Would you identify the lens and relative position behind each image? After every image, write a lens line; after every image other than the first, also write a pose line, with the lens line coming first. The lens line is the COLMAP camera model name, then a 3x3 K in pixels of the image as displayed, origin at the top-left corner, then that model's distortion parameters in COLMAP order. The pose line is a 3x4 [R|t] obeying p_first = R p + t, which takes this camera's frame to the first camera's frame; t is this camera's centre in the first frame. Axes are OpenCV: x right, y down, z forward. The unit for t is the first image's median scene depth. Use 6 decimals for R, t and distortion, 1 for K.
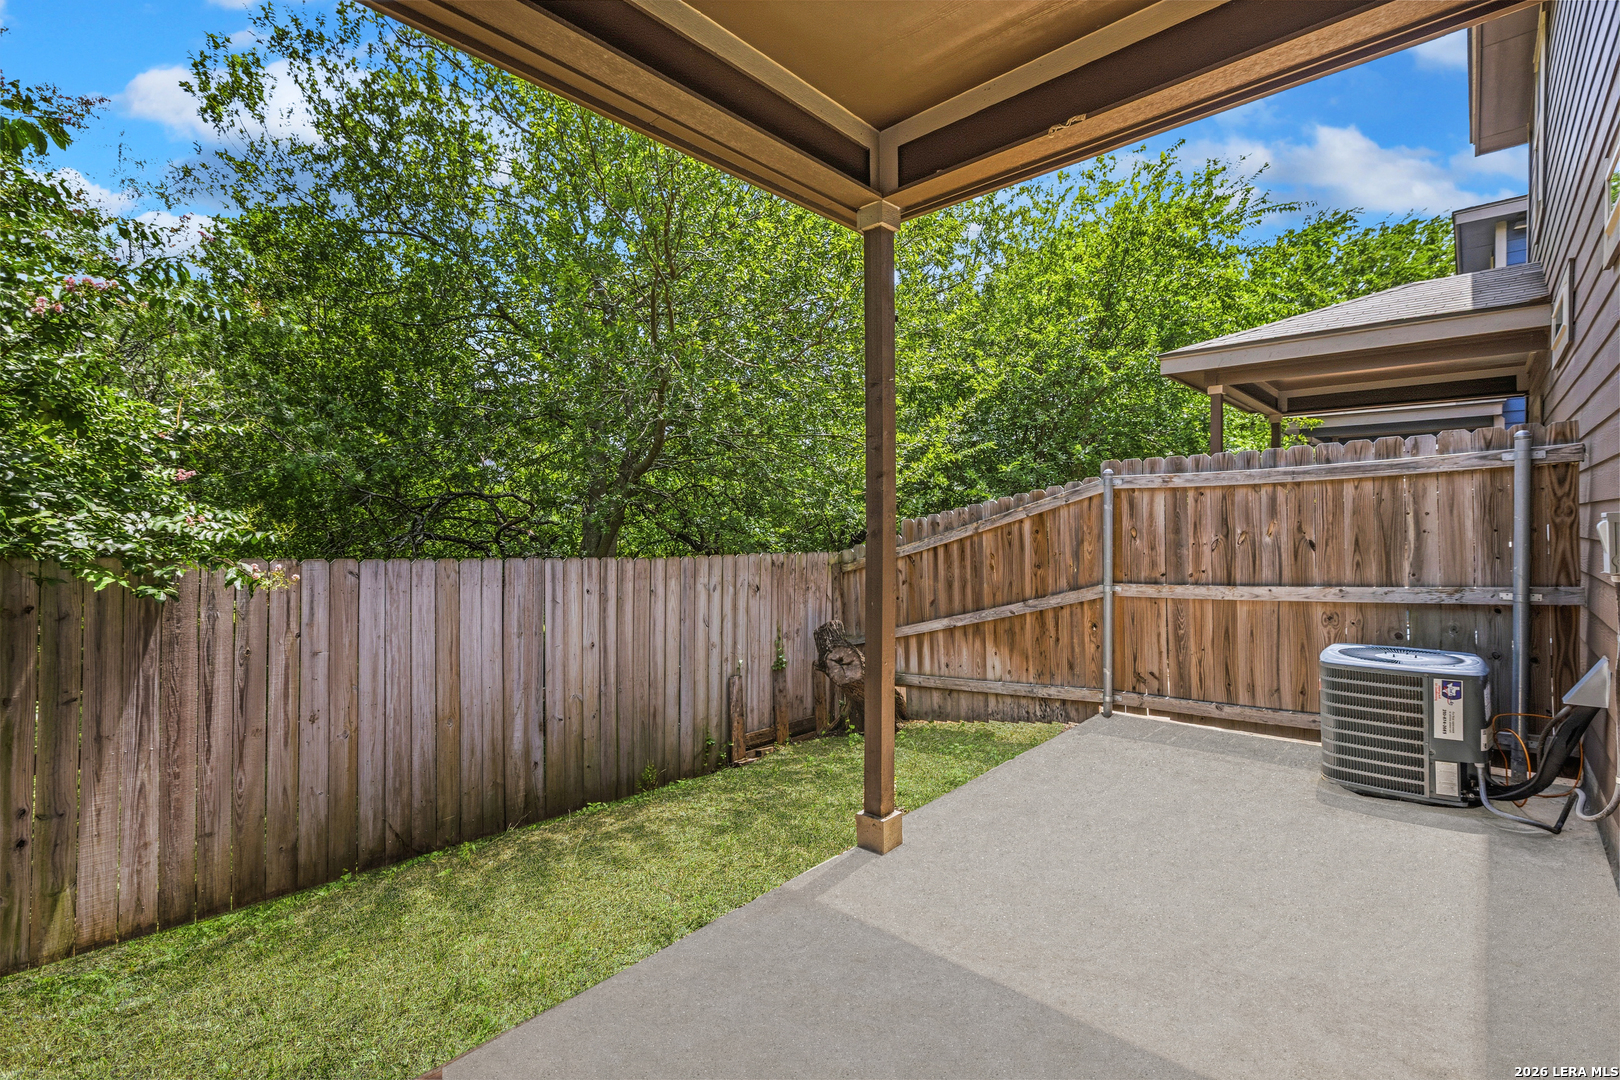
lens RADIAL K [[716.4, 0, 800.1], [0, 716.4, 531.1], [0, 0, 1]] dist [-0.000055, 0.000098]
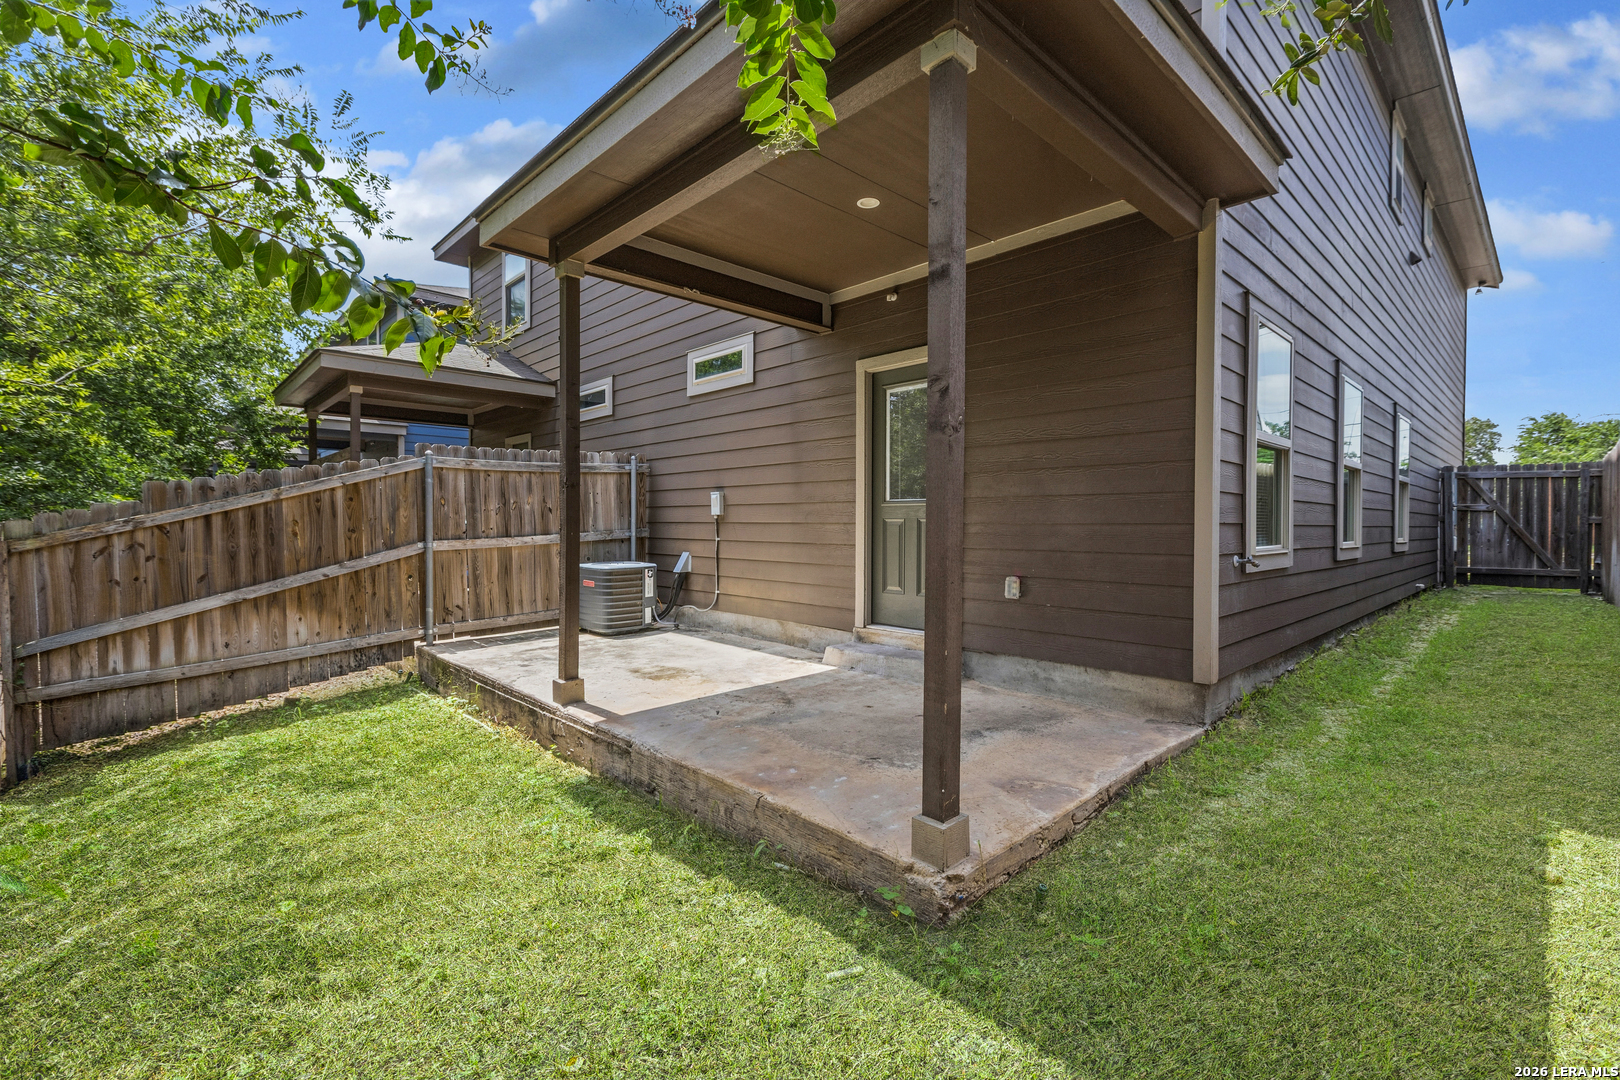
lens RADIAL K [[716.4, 0, 800.1], [0, 716.4, 531.1], [0, 0, 1]] dist [-0.000055, 0.000098]
pose [[0.061723, -0.013267, 0.998005, -0.762137], [0.005353, 0.999902, 0.012961, 0.041125], [-0.998079, 0.004542, 0.061788, 0.257395]]
